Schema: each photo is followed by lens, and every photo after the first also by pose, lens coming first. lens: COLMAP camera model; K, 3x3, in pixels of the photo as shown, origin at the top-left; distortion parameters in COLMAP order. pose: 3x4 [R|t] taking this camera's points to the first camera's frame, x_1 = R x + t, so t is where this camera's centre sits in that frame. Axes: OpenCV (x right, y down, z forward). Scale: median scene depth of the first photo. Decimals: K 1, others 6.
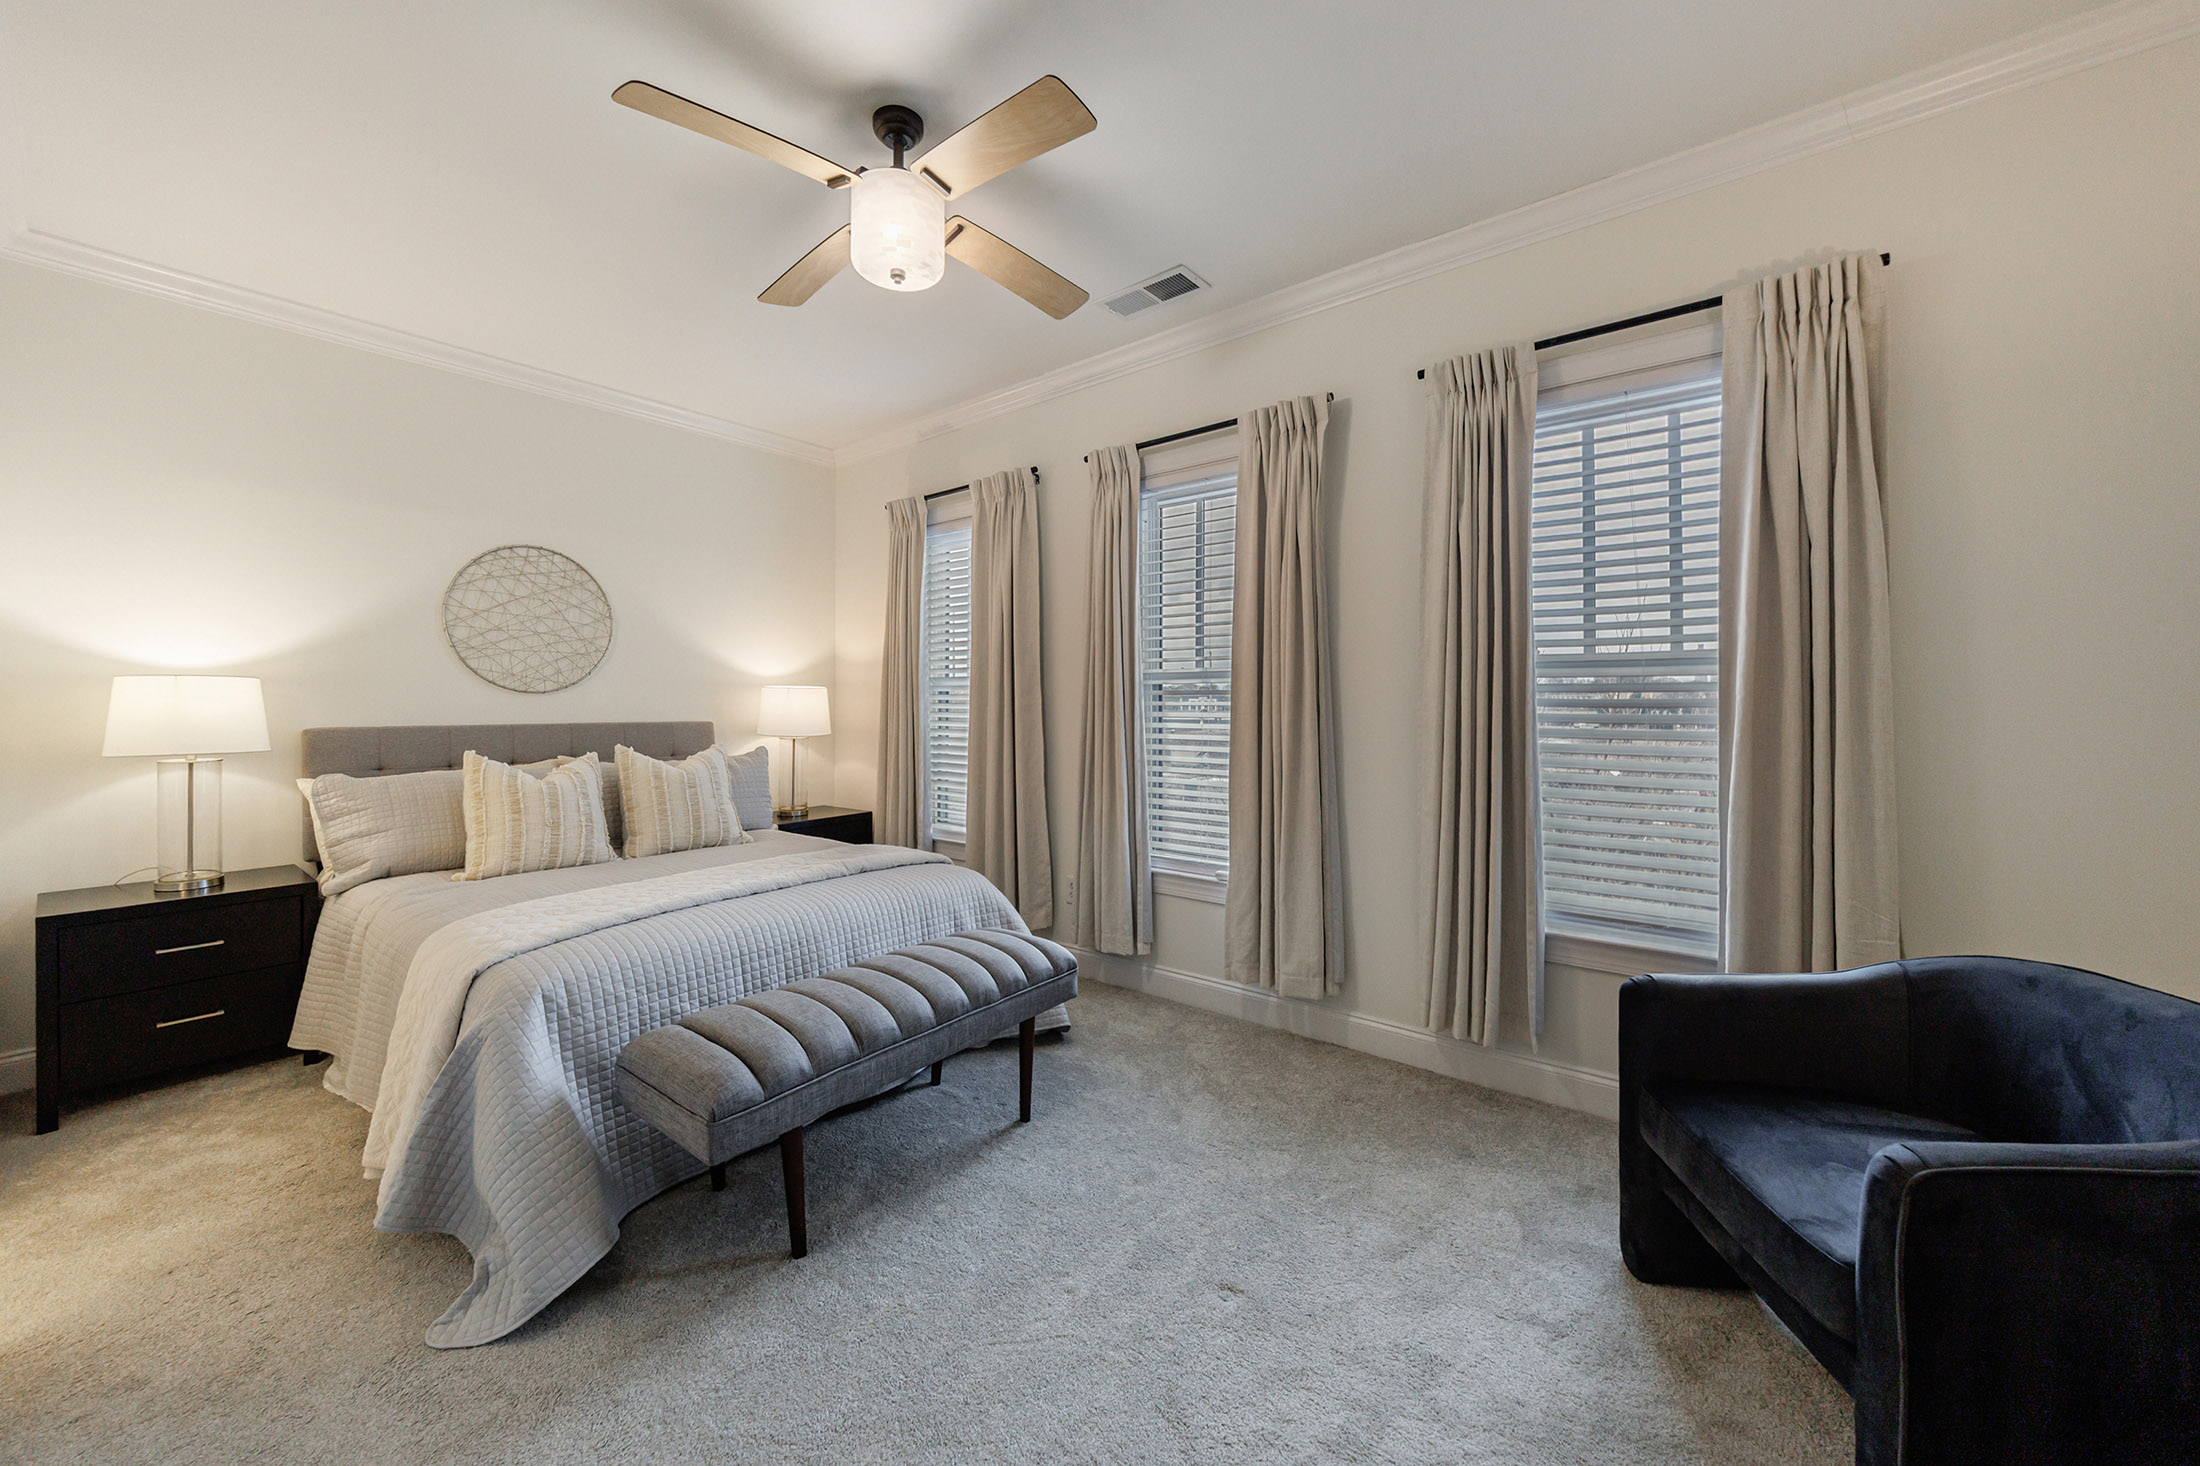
lens RADIAL K [[807.5, 0, 1137.1], [0, 807.5, 694.1], [0, 0, 1]] dist [-0.004308, -0.000848]
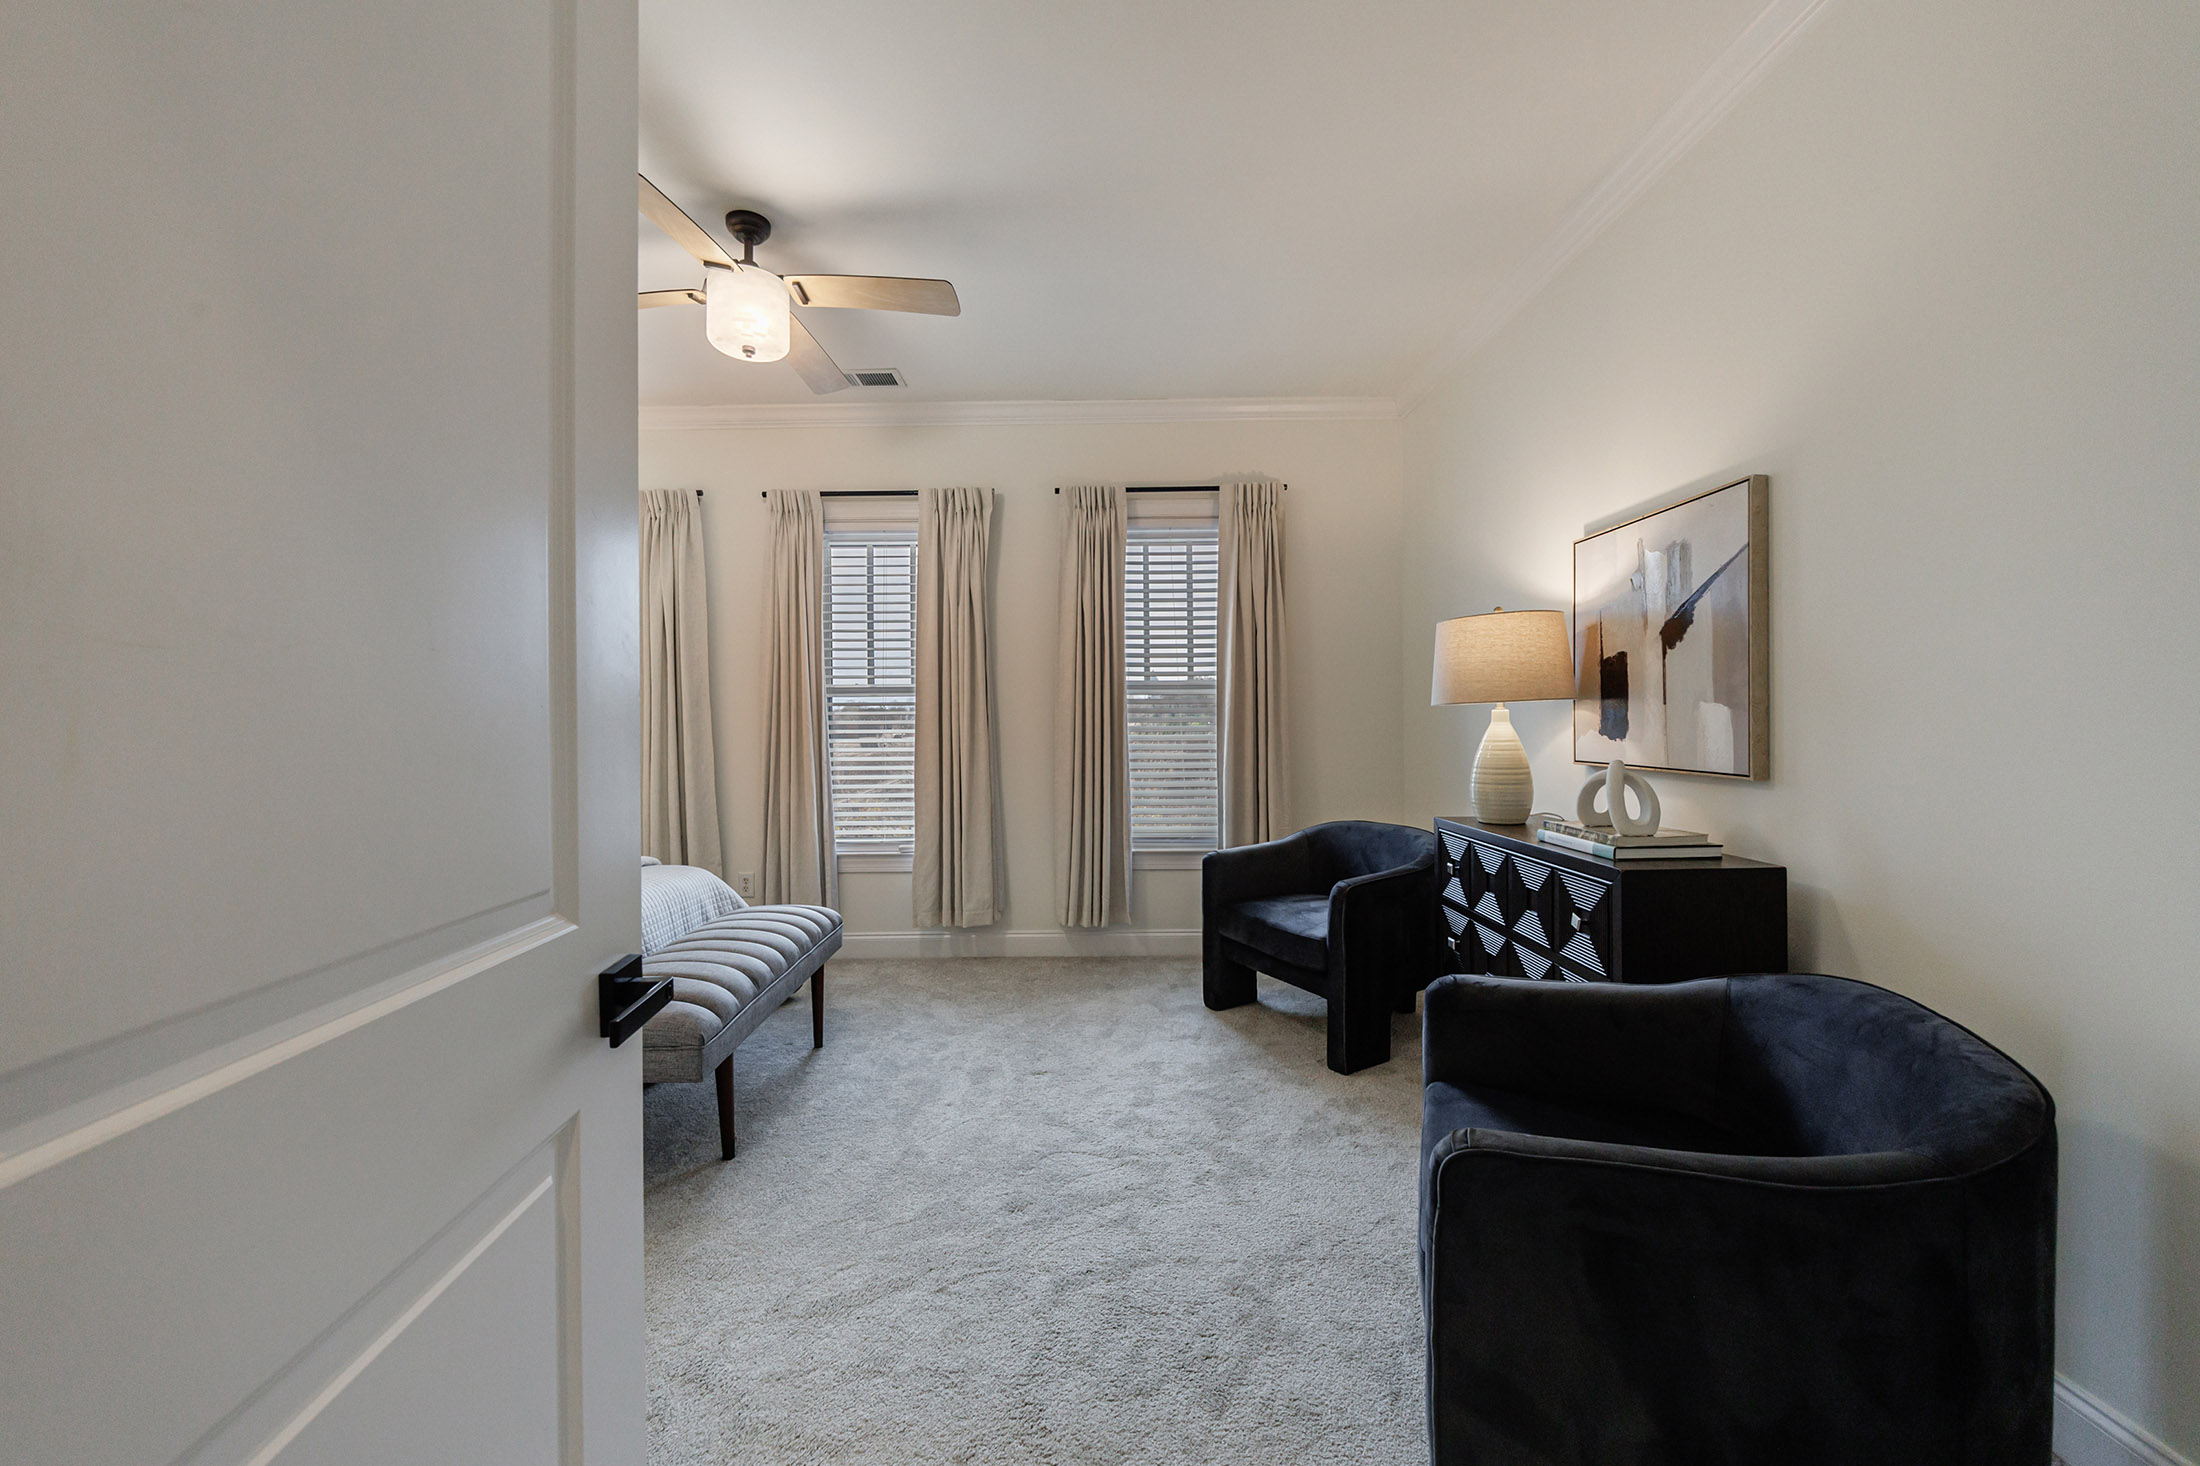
lens RADIAL K [[807.5, 0, 1099.0], [0, 807.5, 720.8], [0, 0, 1]] dist [-0.004308, -0.000848]
pose [[0.780208, -0.005269, 0.625498, -0.561788], [0.001683, 0.999979, 0.006324, 0.020599], [-0.625518, -0.003882, 0.780200, -0.228200]]
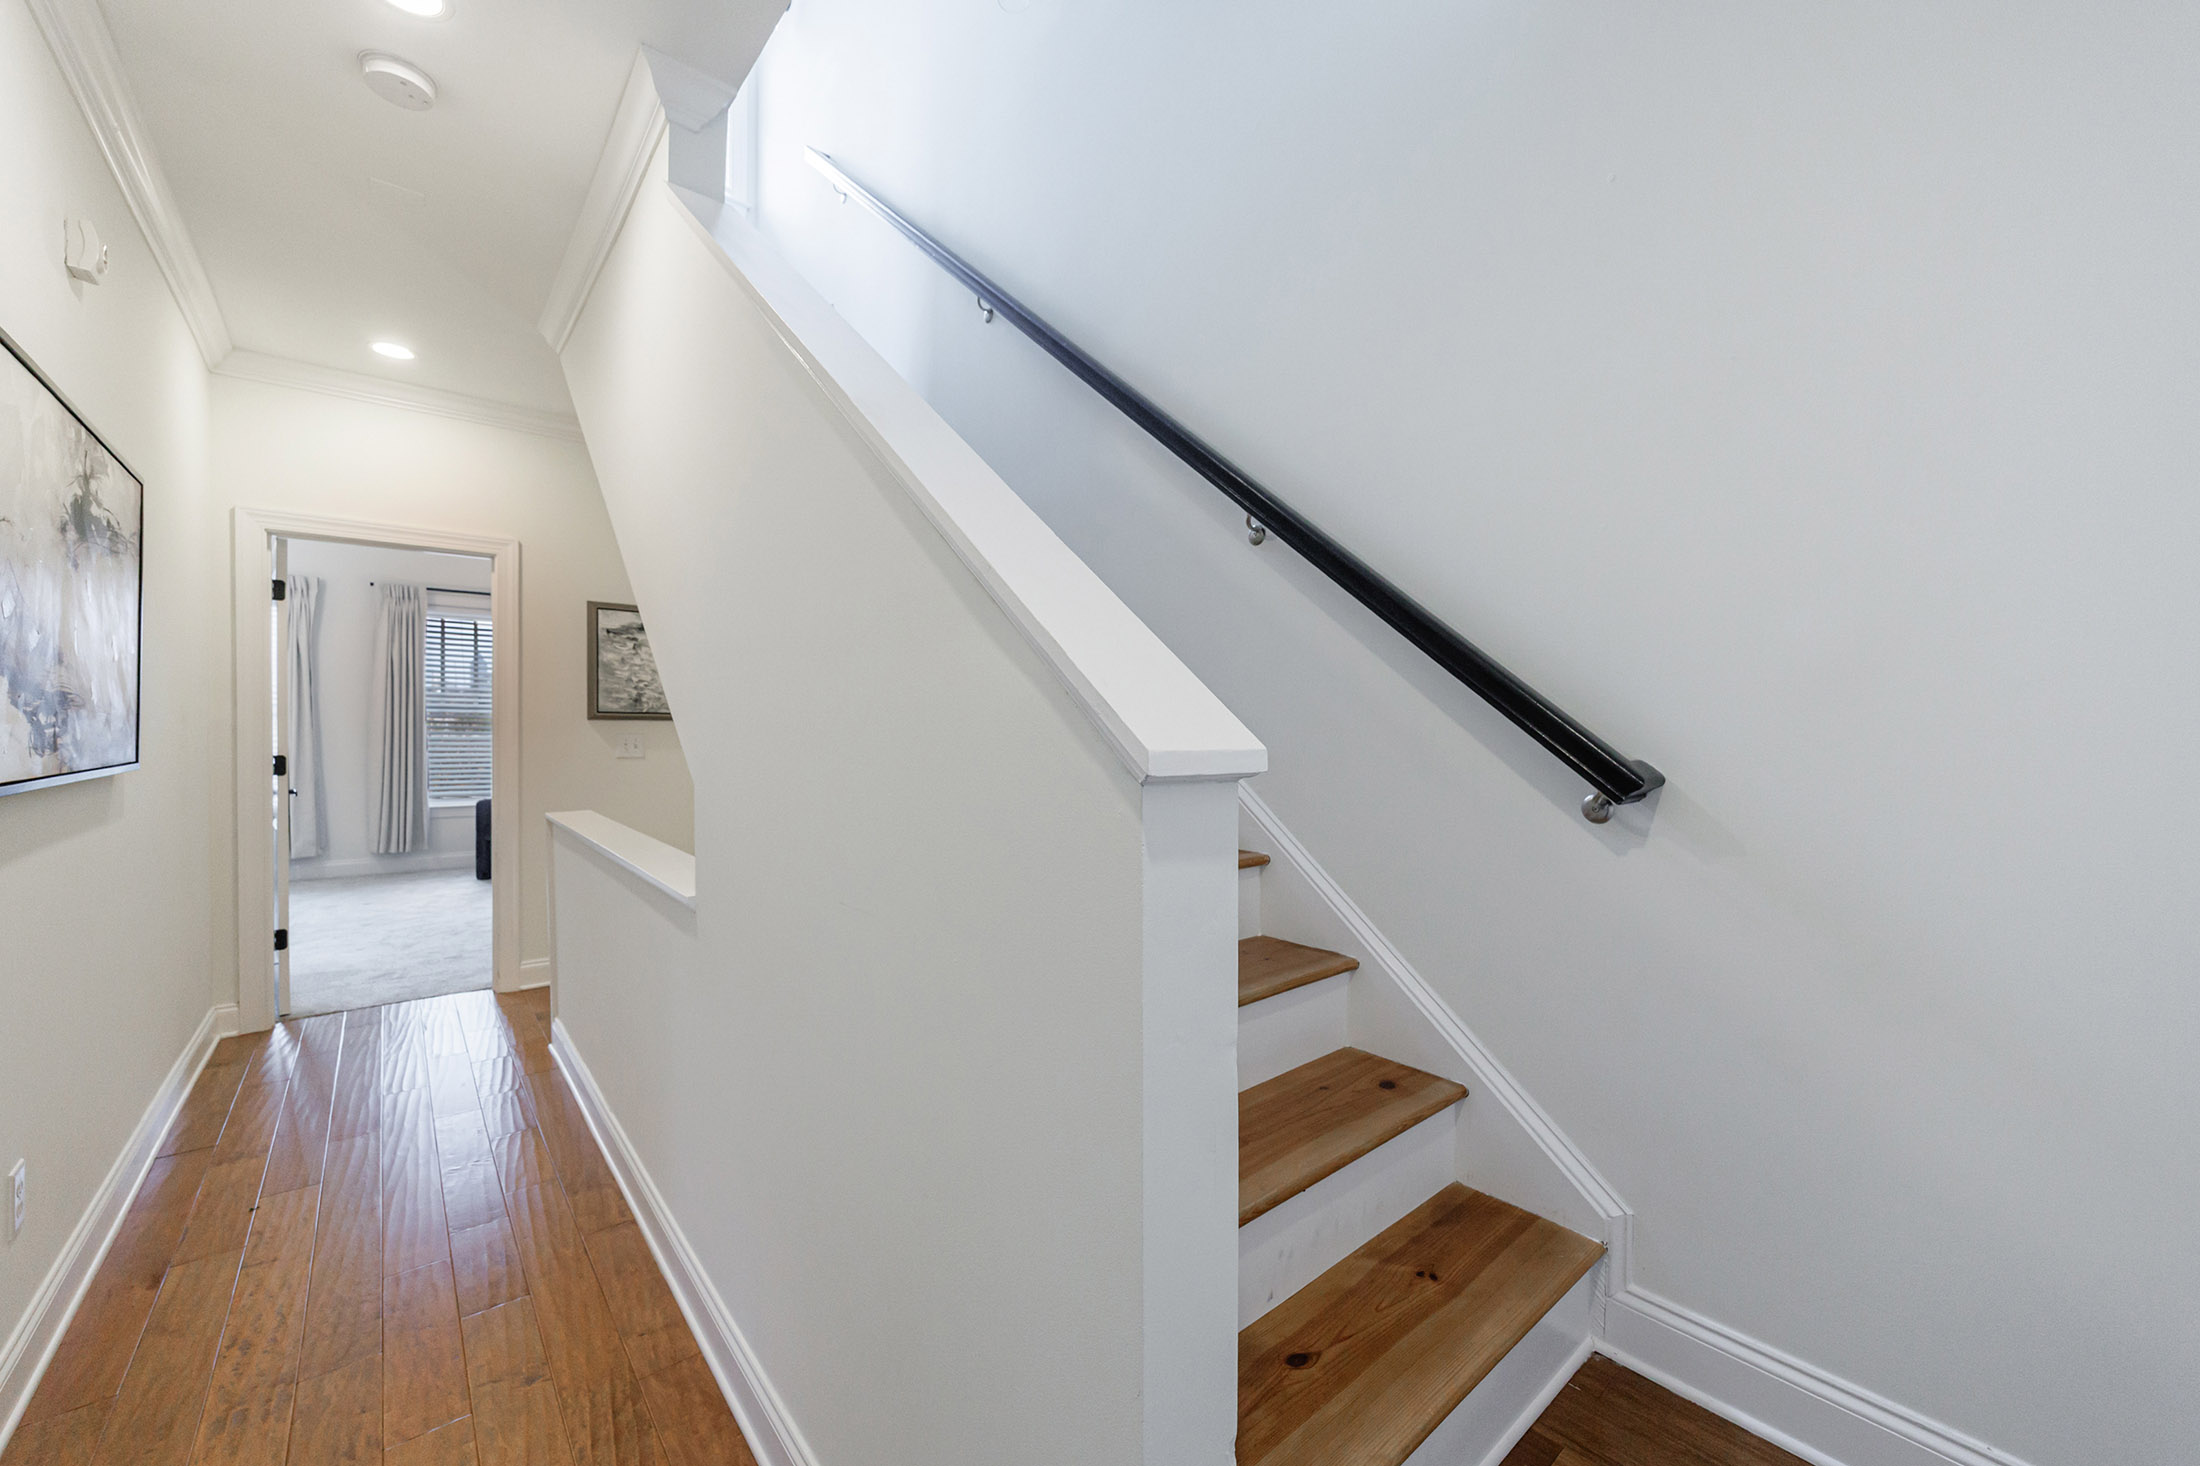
lens RADIAL K [[807.5, 0, 1081.2], [0, 807.5, 736.2], [0, 0, 1]] dist [-0.004308, -0.000848]
pose [[0.180791, -0.006844, 0.983498, -1.741923], [-0.015441, 0.999833, 0.009796, -0.000703], [-0.983400, -0.016957, 0.180655, -1.623762]]
